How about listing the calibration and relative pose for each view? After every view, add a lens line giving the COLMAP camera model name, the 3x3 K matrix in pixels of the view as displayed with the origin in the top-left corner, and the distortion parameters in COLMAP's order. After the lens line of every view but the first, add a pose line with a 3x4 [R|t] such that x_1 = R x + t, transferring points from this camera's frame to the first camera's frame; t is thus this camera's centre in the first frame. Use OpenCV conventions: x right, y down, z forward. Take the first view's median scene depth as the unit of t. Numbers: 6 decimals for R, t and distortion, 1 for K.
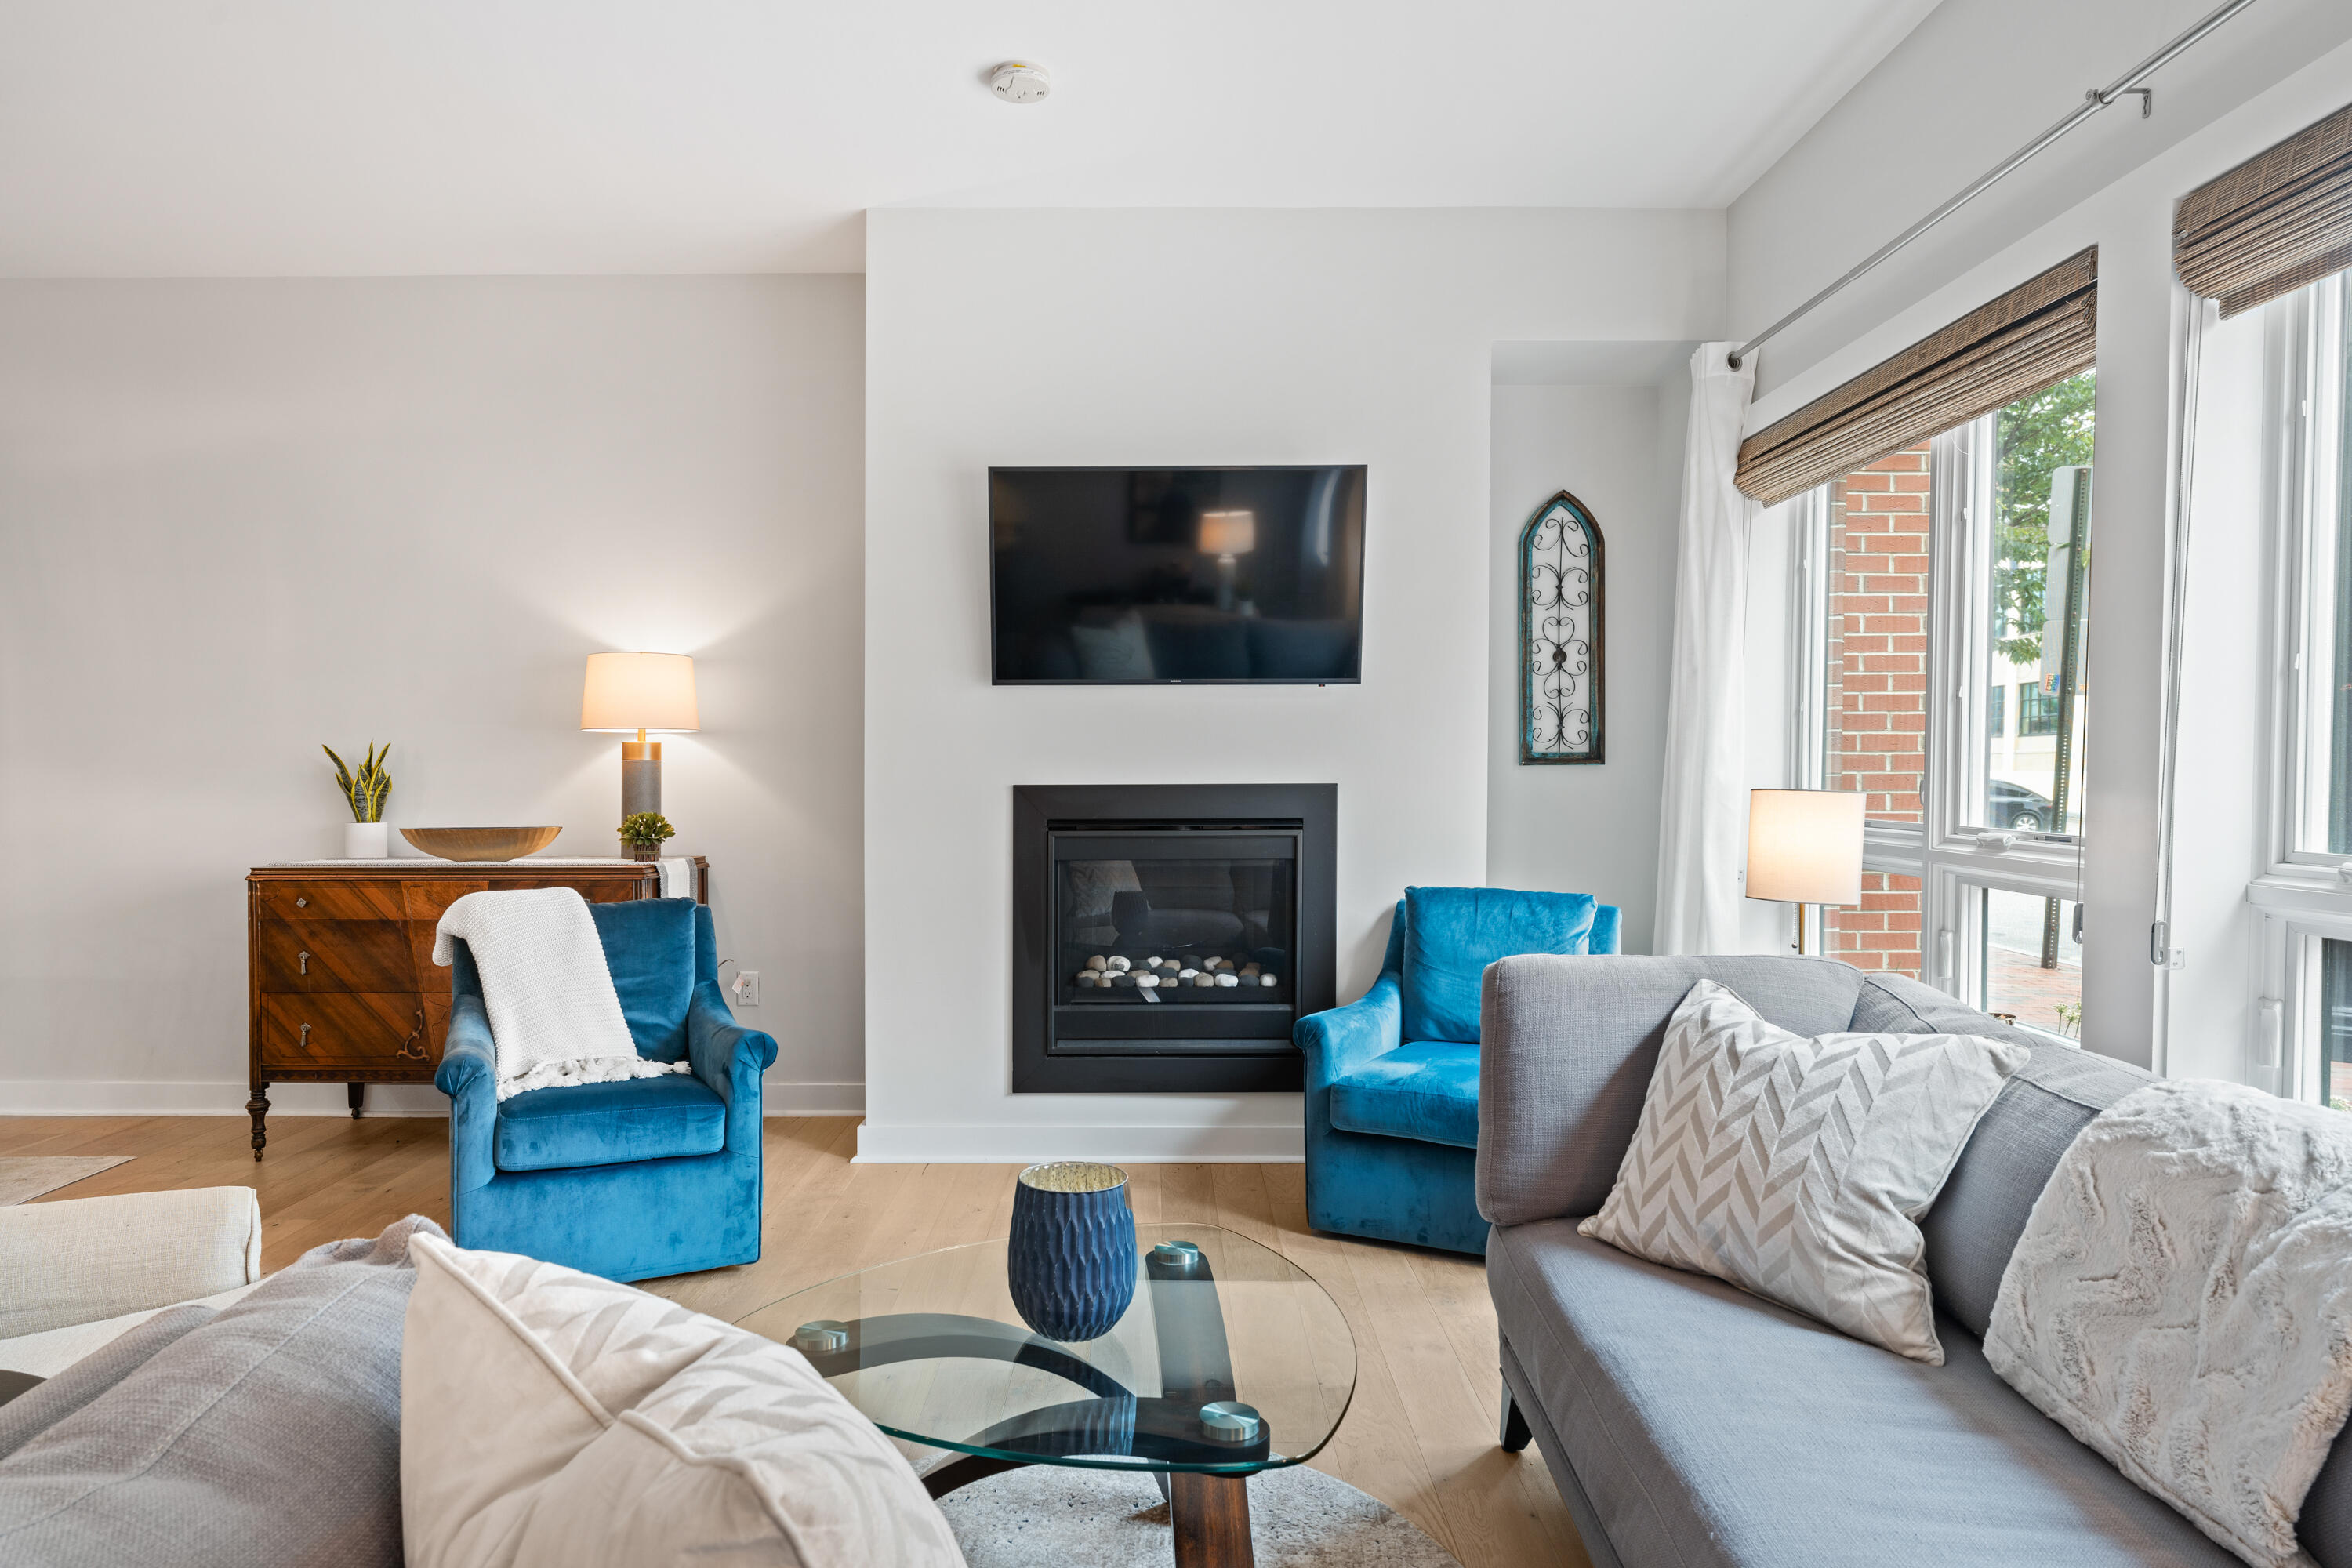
lens RADIAL K [[1340.4, 0, 1136.7], [0, 1340.4, 757.5], [0, 0, 1]] dist [-0.001034, -0.000083]
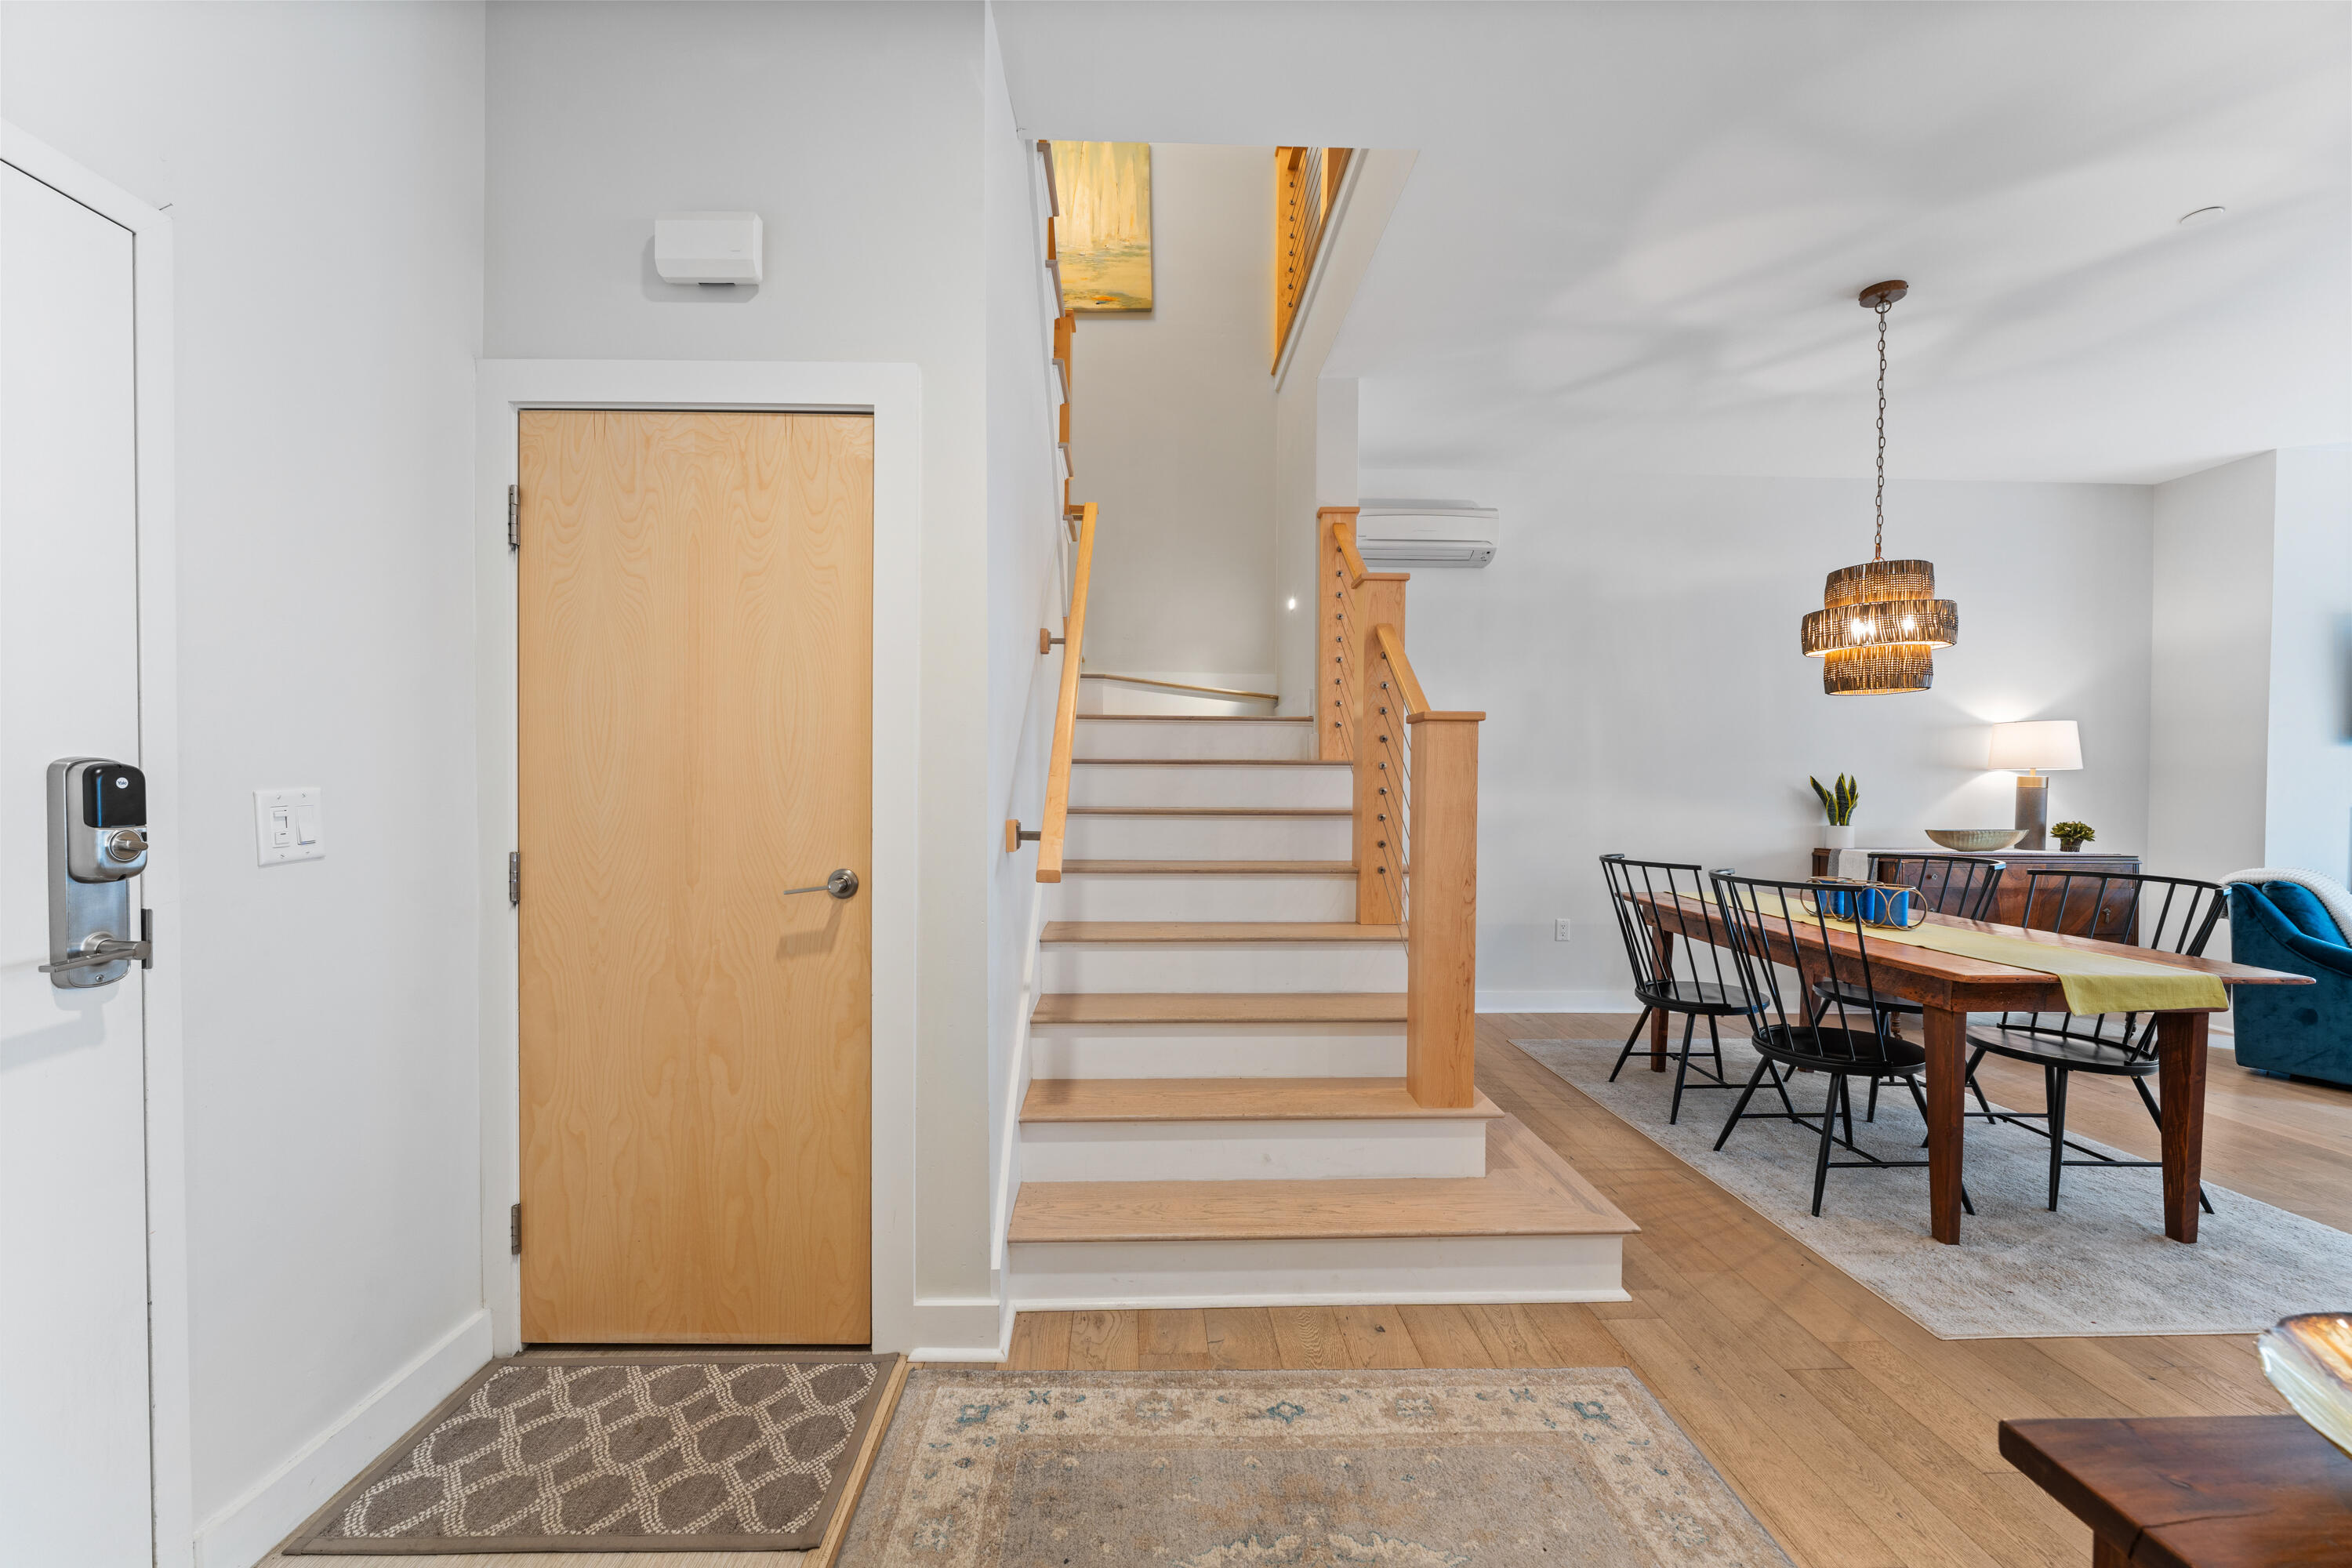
lens RADIAL K [[939.7, 0, 1167.7], [0, 939.7, 796.9], [0, 0, 1]] dist [-0.002541, 0.000008]
pose [[0.999078, 0.009932, 0.041773, -1.566952], [-0.010781, 0.999739, 0.020148, 0.001303], [-0.041562, -0.020579, 0.998924, -0.065198]]
